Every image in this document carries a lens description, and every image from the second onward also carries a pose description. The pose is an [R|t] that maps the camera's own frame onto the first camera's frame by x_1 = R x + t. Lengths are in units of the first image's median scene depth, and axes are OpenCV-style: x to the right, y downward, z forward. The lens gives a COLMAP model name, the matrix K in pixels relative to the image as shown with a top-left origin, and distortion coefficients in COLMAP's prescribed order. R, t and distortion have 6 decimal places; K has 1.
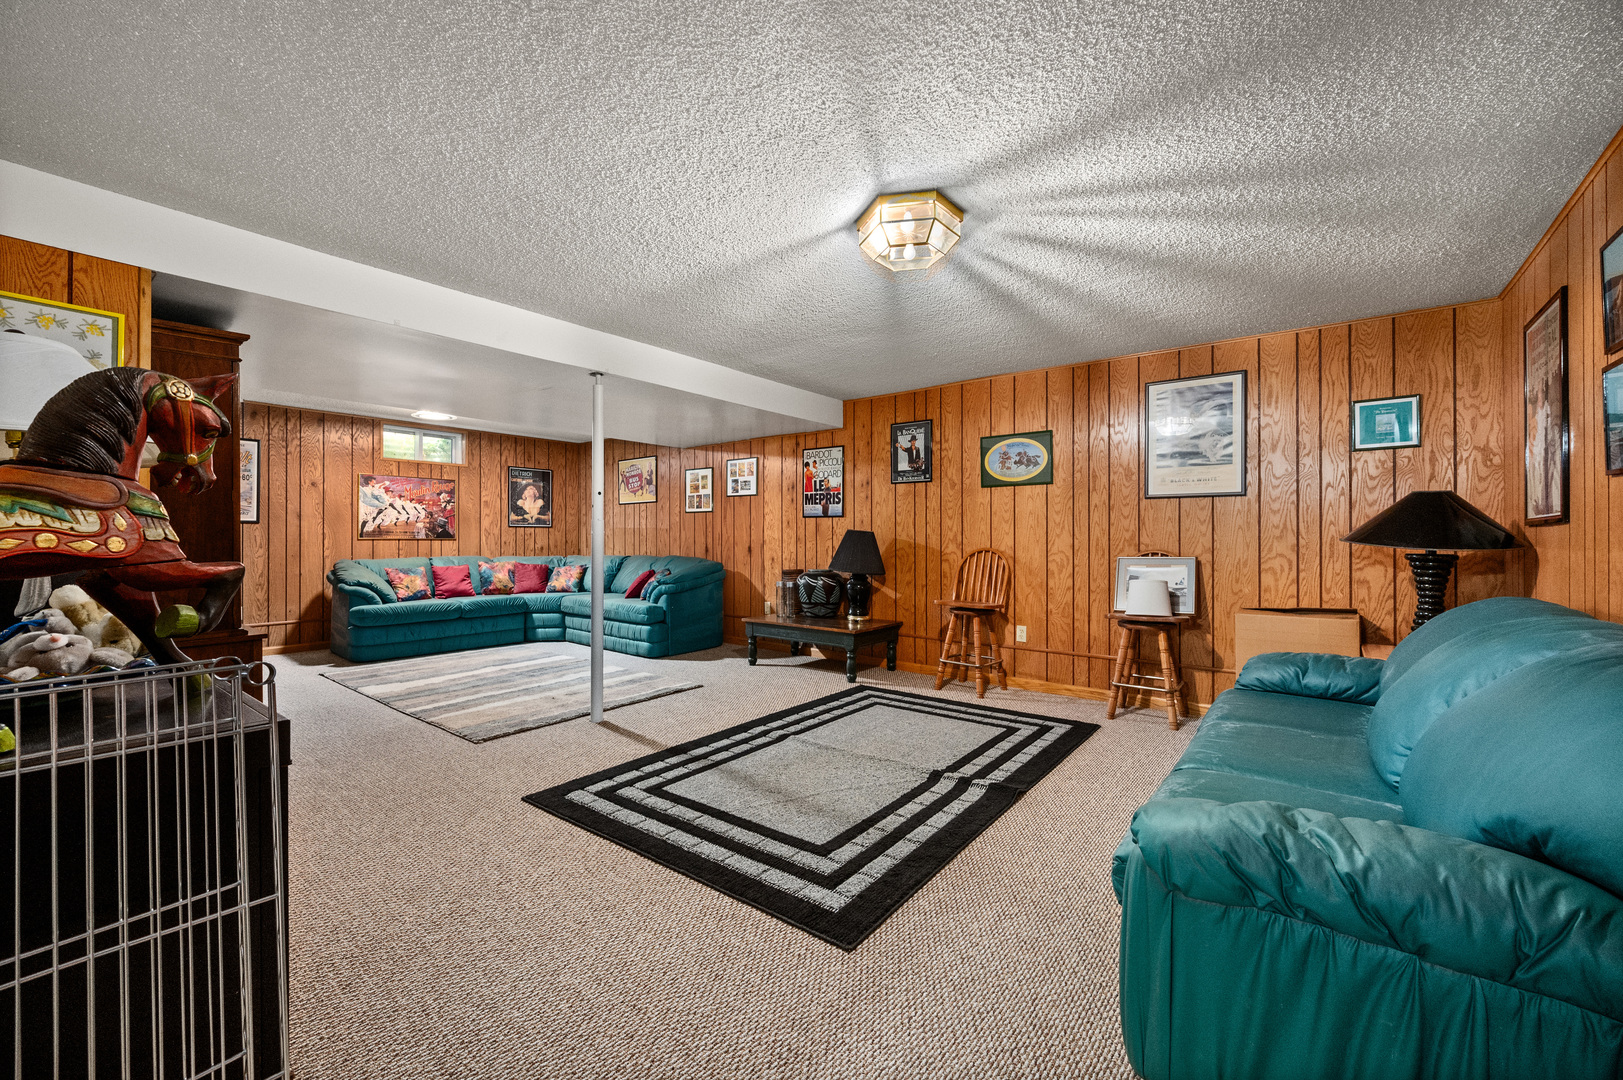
lens RADIAL K [[646.4, 0, 815.6], [0, 646.4, 538.7], [0, 0, 1]] dist [-0.003200, -0.000033]
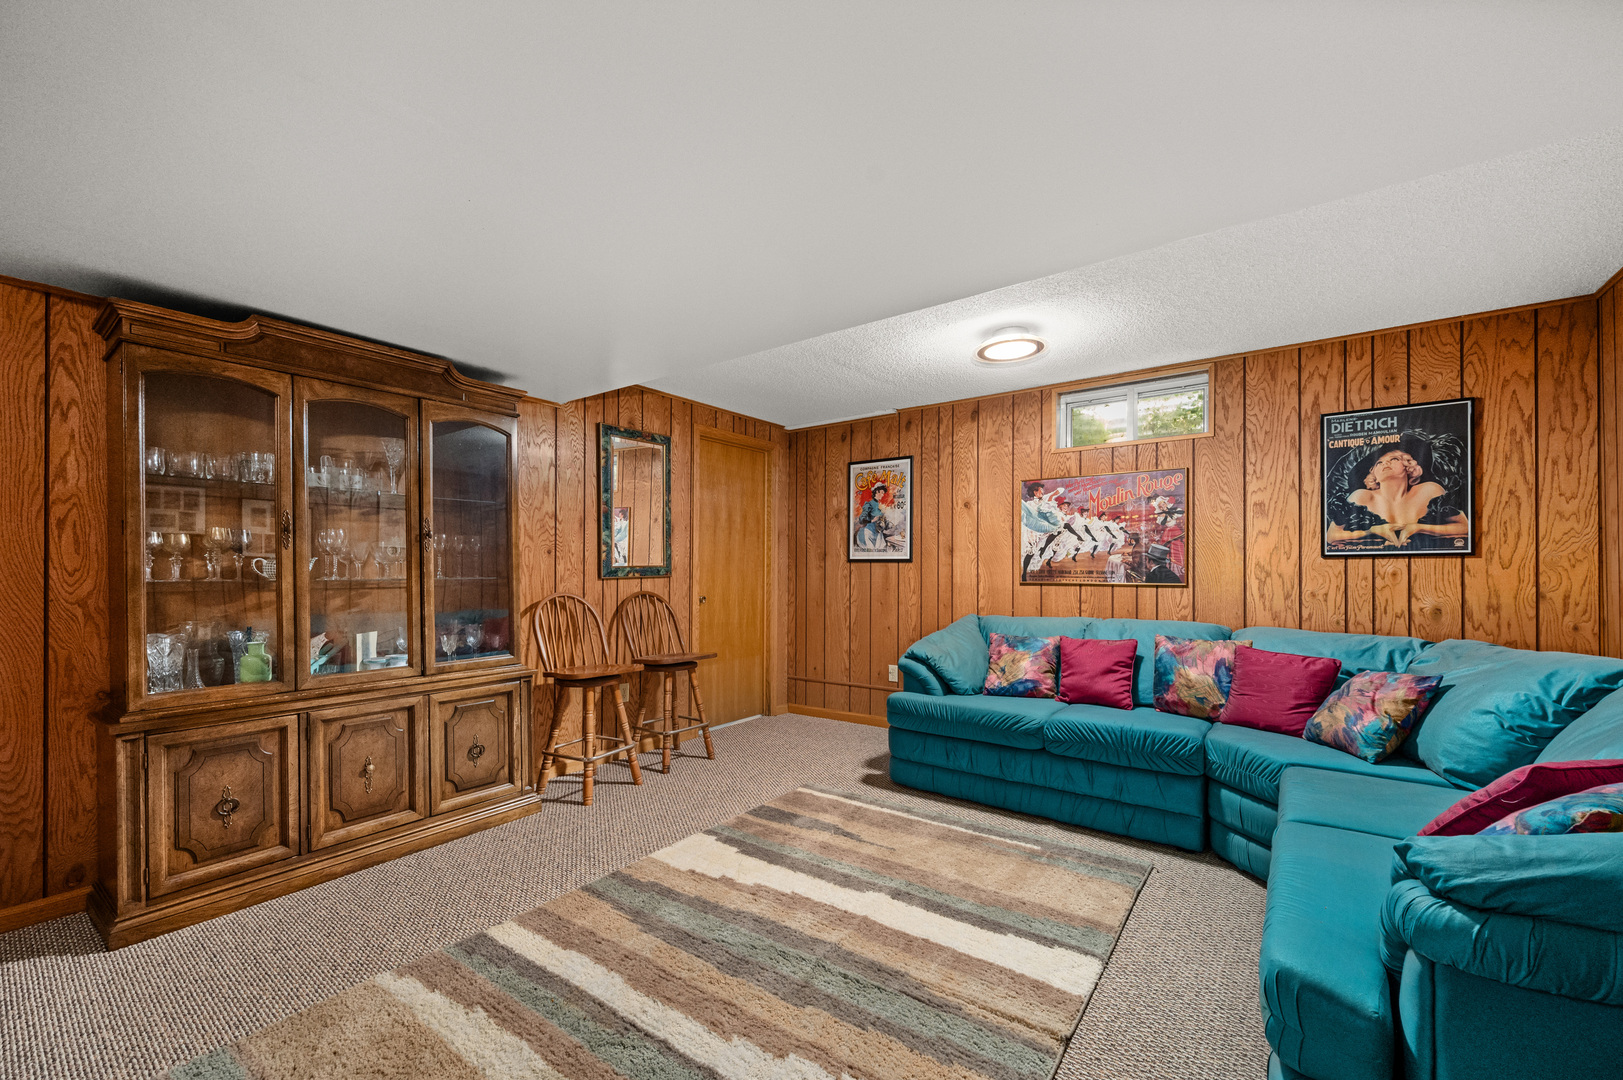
lens RADIAL K [[646.4, 0, 834.1], [0, 646.4, 578.8], [0, 0, 1]] dist [-0.003200, -0.000033]
pose [[0.041689, 0.003919, -0.999123, -0.072726], [-0.002738, 0.999989, 0.003808, -0.005700], [0.999127, 0.002576, 0.041699, 0.748560]]
